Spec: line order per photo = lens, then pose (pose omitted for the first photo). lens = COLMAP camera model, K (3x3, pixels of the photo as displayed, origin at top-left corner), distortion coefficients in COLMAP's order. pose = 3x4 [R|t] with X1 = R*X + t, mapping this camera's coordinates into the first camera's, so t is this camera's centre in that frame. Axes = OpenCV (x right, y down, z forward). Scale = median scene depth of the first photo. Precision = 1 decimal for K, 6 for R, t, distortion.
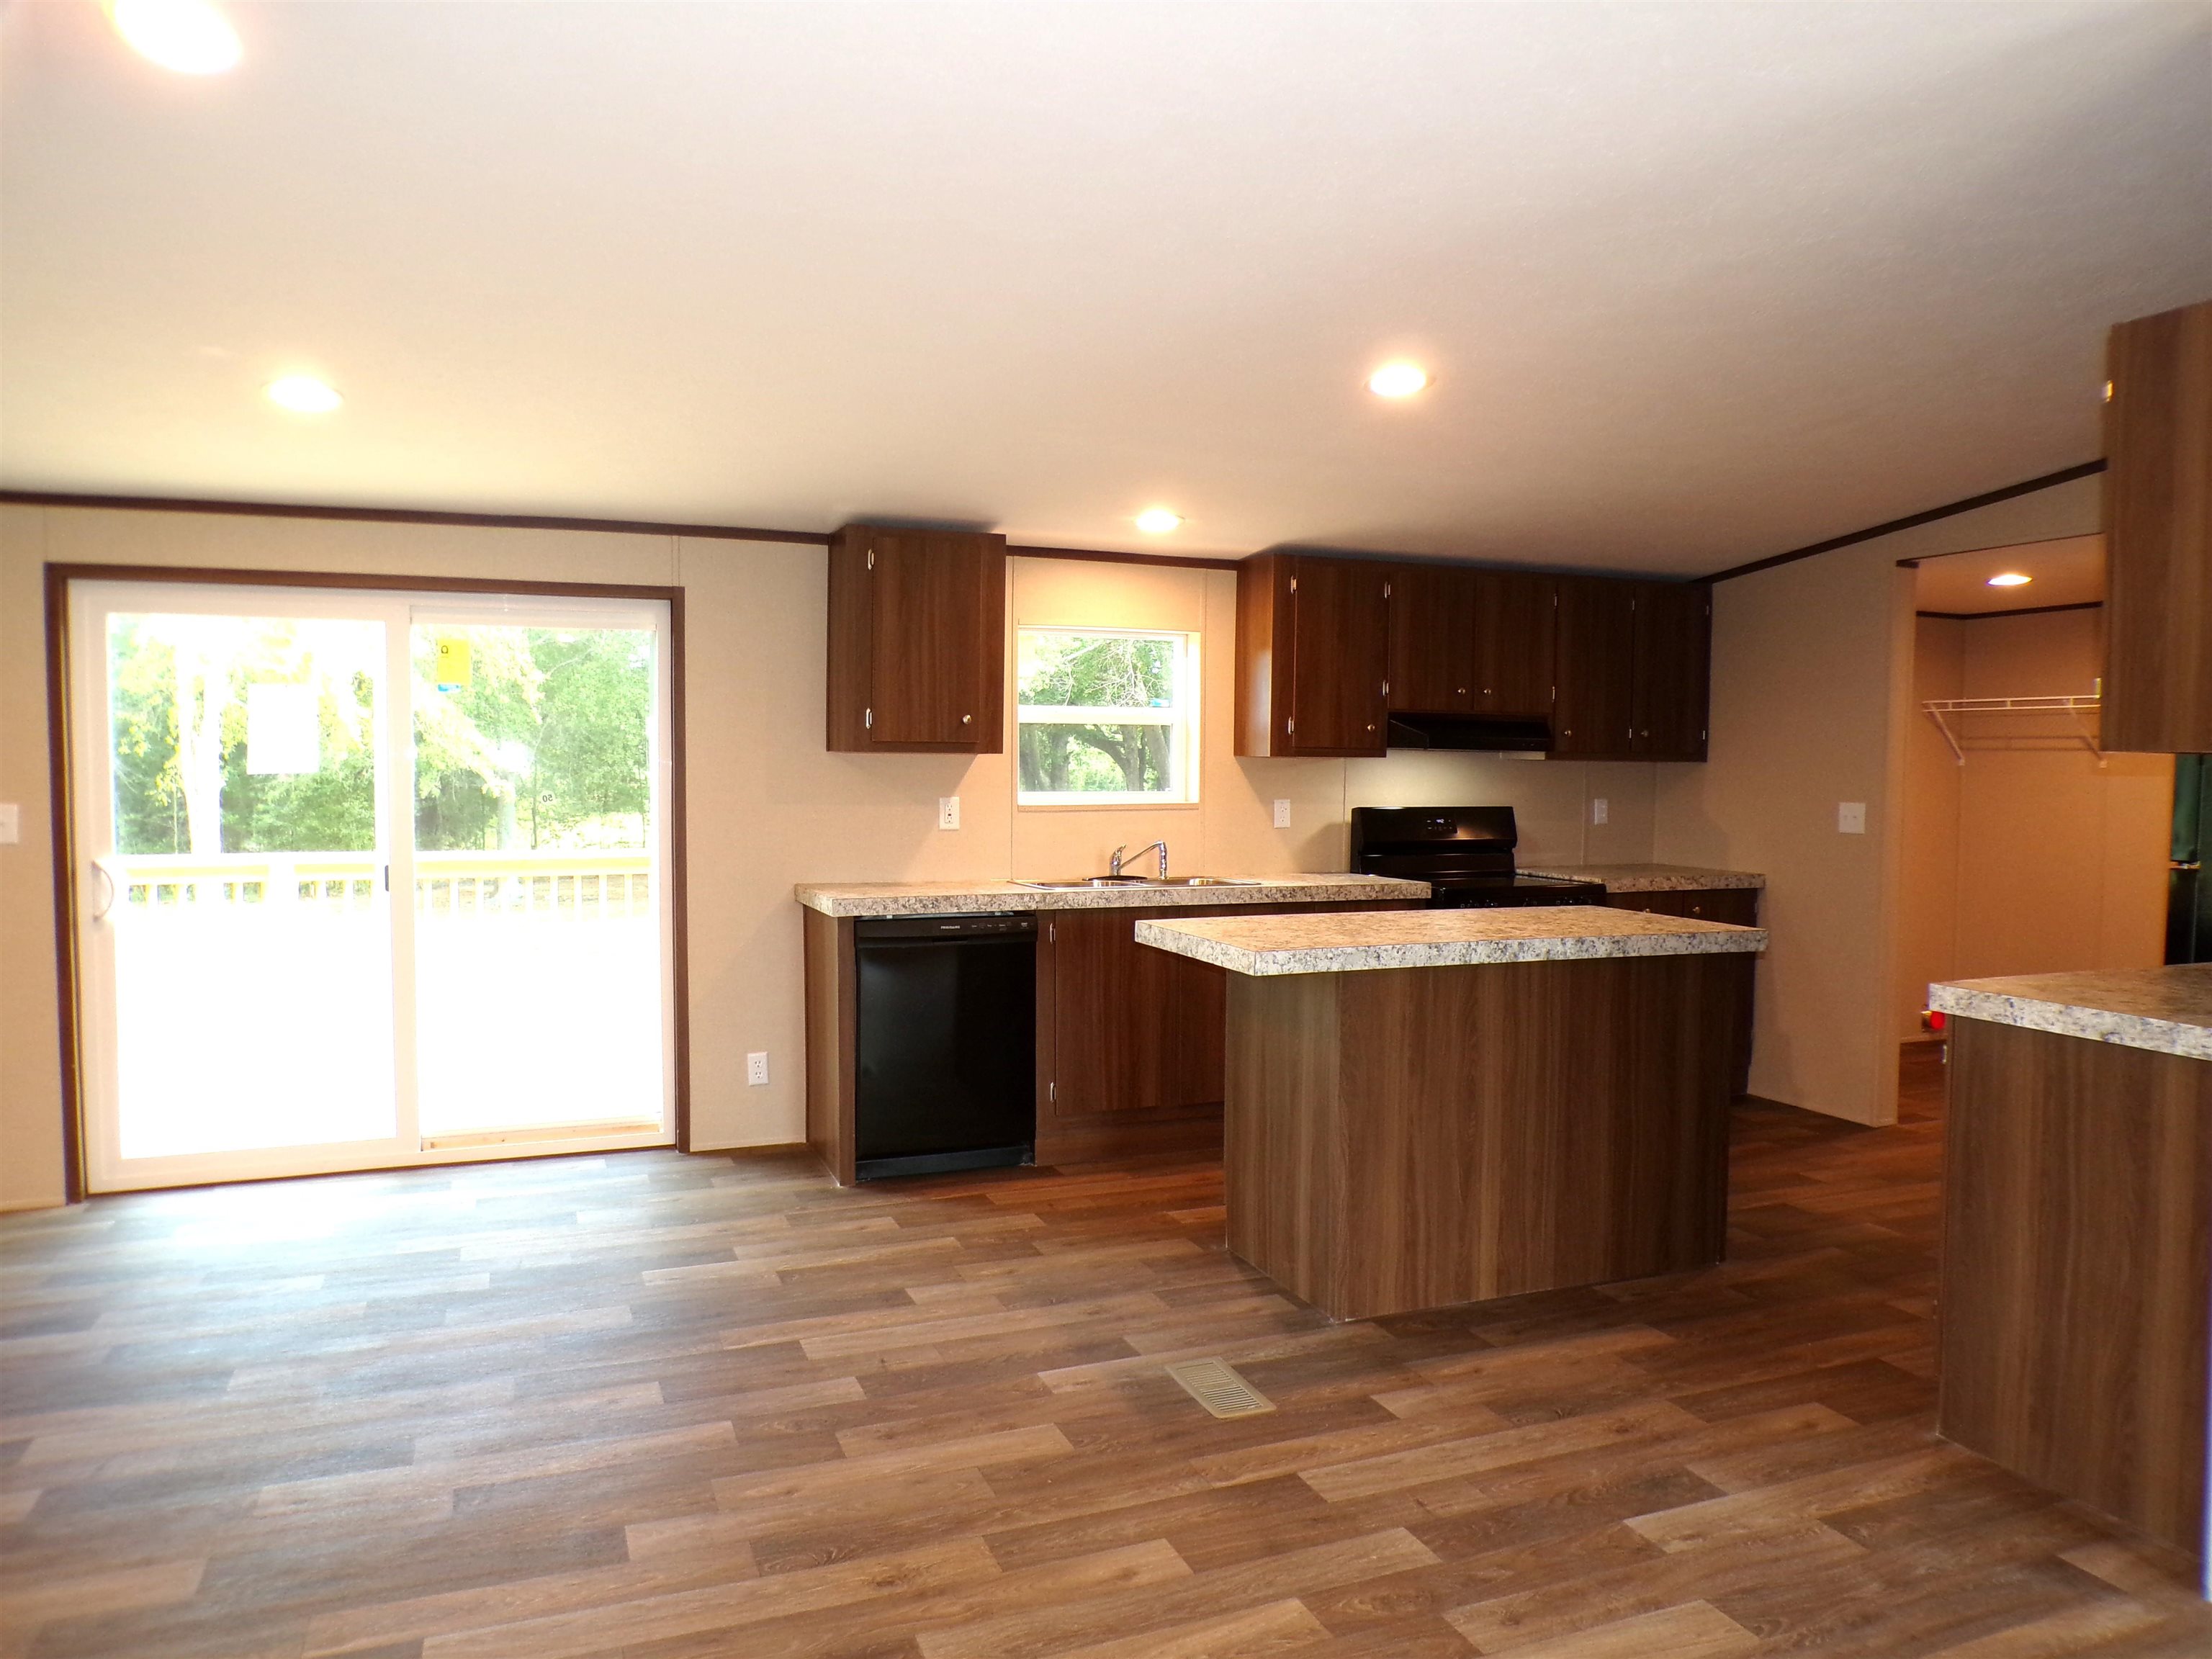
lens RADIAL K [[1484.3, 0, 1116.1], [0, 1484.3, 839.0], [0, 0, 1]] dist [-0.042455, 0.013741]
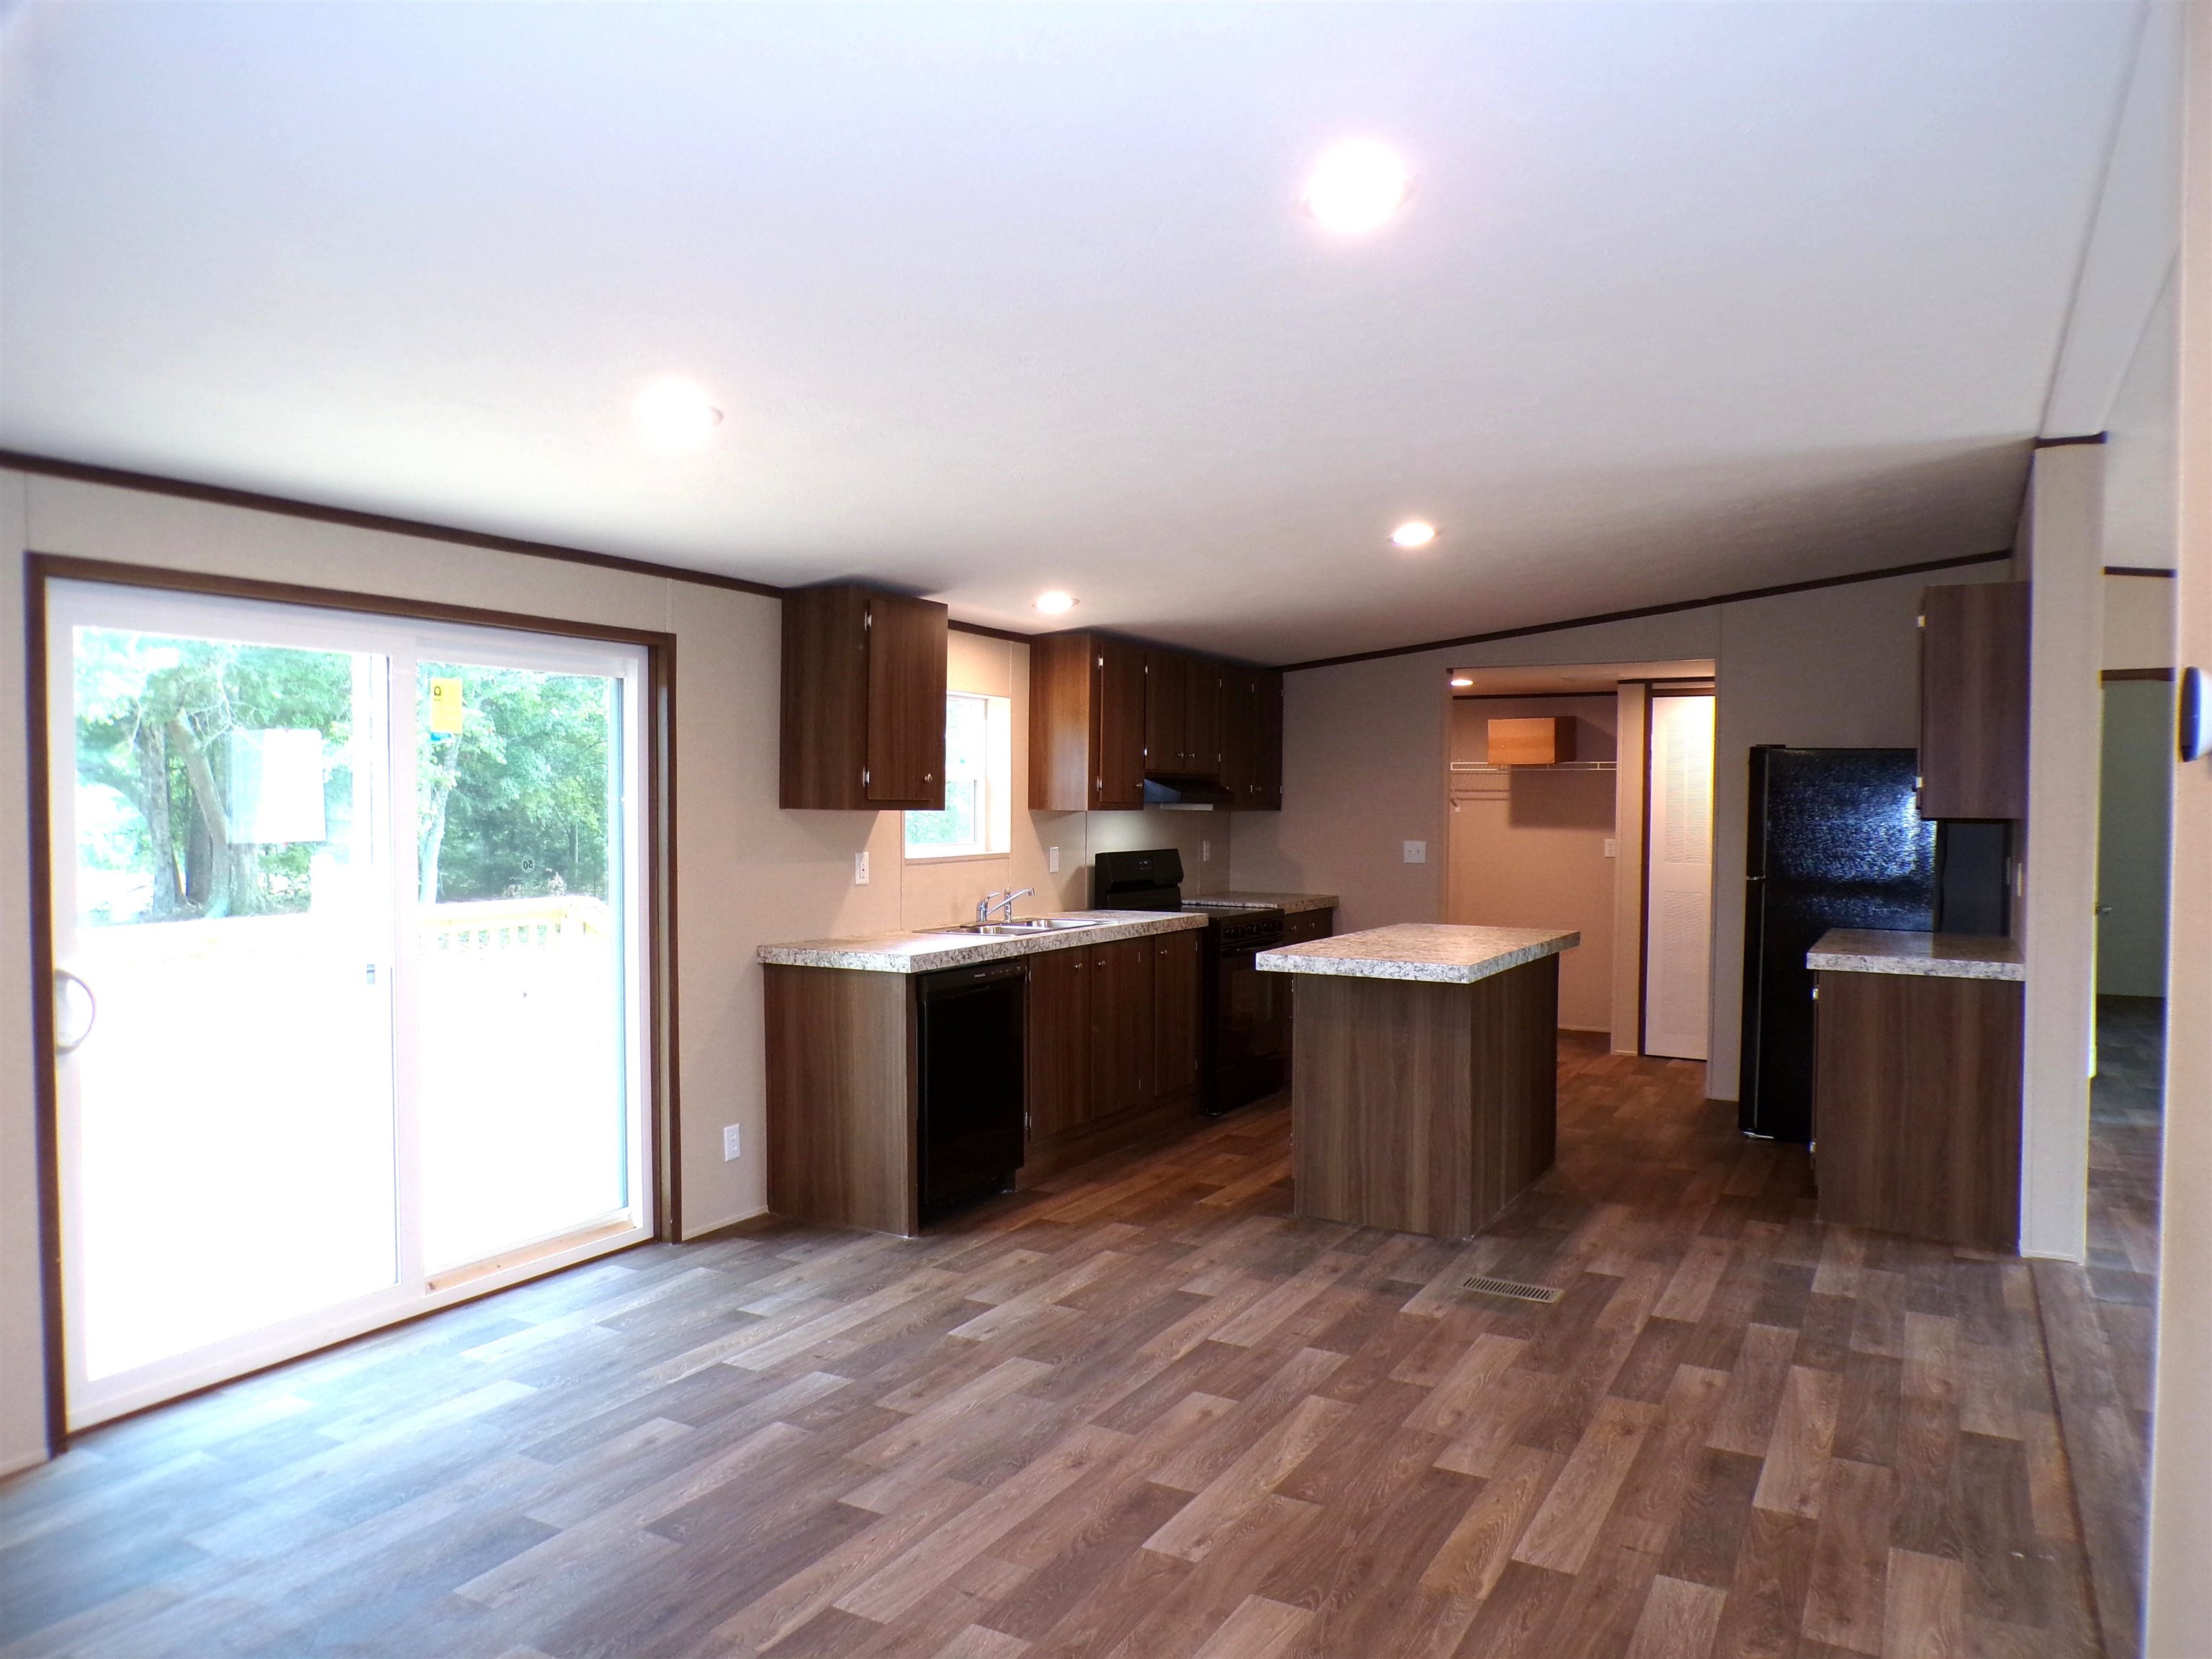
lens RADIAL K [[1484.3, 0, 1116.1], [0, 1484.3, 839.0], [0, 0, 1]] dist [-0.042455, 0.013741]
pose [[0.781710, -0.017108, 0.623408, -0.783587], [0.030437, 0.999479, -0.010737, -0.027032], [-0.622899, 0.027367, 0.781823, 0.118906]]
